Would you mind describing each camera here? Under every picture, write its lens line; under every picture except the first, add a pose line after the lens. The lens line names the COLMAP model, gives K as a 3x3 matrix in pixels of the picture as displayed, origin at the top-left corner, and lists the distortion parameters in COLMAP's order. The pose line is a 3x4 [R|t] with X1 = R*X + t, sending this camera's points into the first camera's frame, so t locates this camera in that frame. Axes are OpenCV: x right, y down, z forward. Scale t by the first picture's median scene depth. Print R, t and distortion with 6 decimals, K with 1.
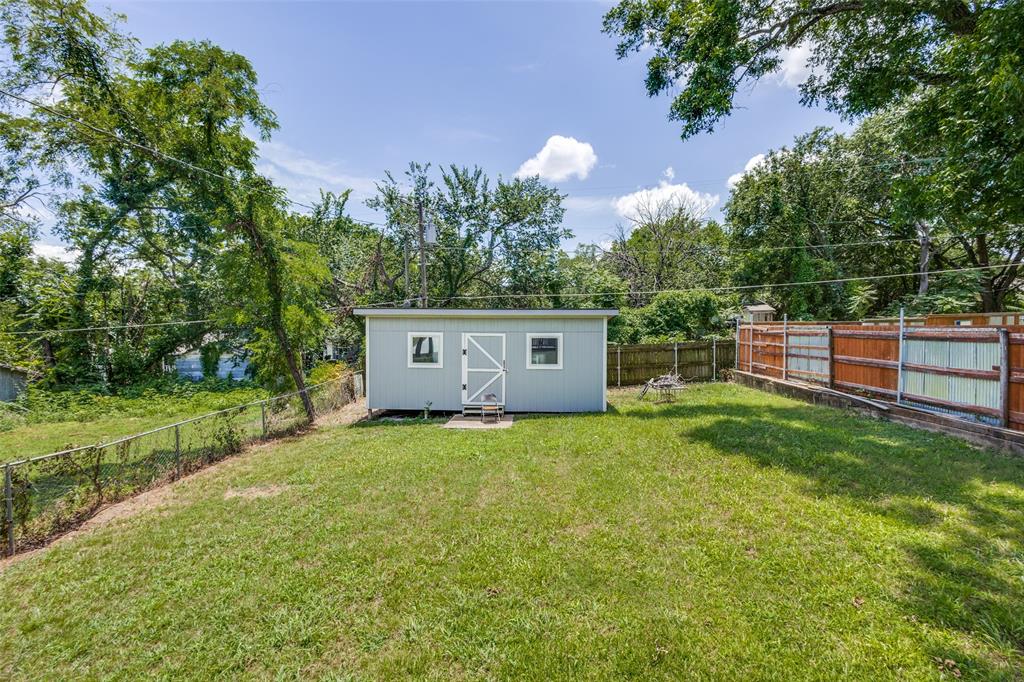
lens RADIAL K [[468.6, 0, 512.0], [0, 468.6, 341.0], [0, 0, 1]] dist [0.008876, -0.000661]
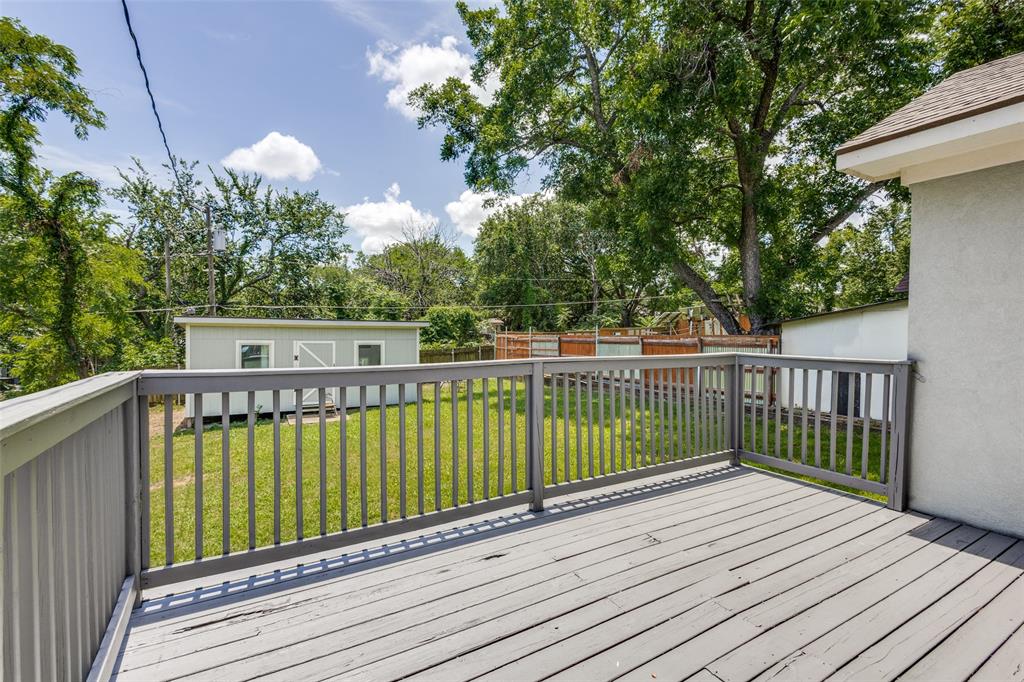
lens RADIAL K [[468.6, 0, 512.0], [0, 468.6, 341.0], [0, 0, 1]] dist [0.008876, -0.000661]
pose [[0.847885, -0.004308, 0.530163, -0.151439], [0.014279, 0.999790, -0.014711, 0.004120], [-0.529988, 0.020043, 0.847768, -0.131868]]
